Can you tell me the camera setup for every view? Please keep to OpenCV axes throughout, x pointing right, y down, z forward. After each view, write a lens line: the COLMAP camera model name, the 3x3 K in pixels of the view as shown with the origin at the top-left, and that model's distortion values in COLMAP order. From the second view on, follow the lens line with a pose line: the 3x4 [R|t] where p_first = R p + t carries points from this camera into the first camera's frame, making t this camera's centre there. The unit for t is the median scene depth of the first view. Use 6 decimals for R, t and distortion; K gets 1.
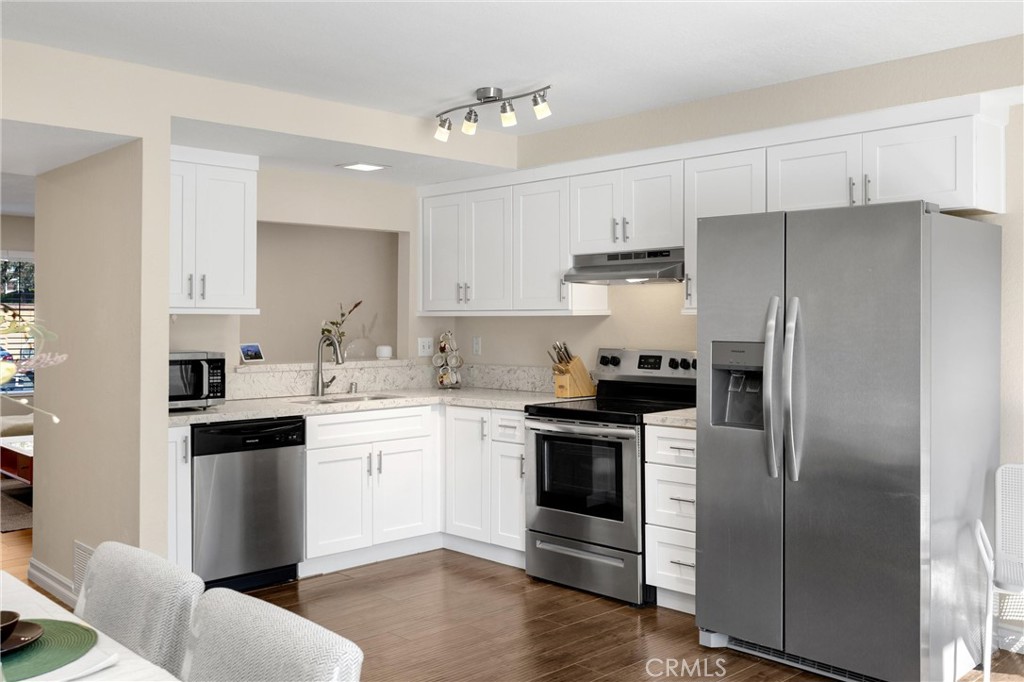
lens RADIAL K [[925.2, 0, 514.7], [0, 925.2, 320.6], [0, 0, 1]] dist [0.004172, 0.001256]
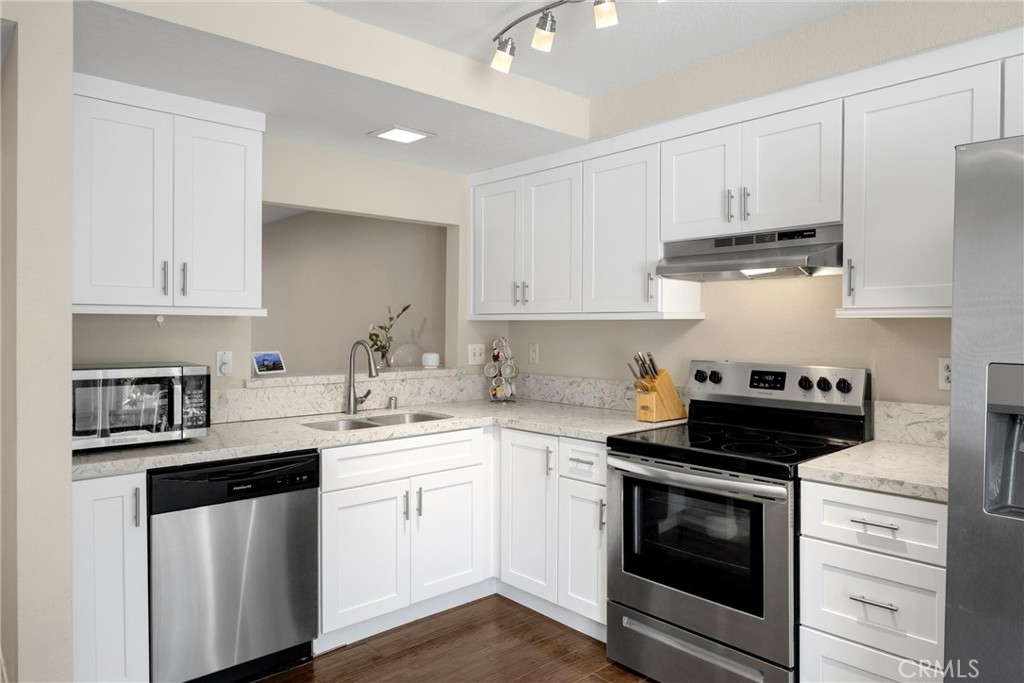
lens RADIAL K [[669.1, 0, 515.6], [0, 669.1, 329.5], [0, 0, 1]] dist [-0.006735, -0.001310]
pose [[0.999335, 0.003911, -0.036253, -0.041916], [-0.003709, 0.999977, 0.005633, 0.000561], [0.036274, -0.005495, 0.999327, 0.422165]]
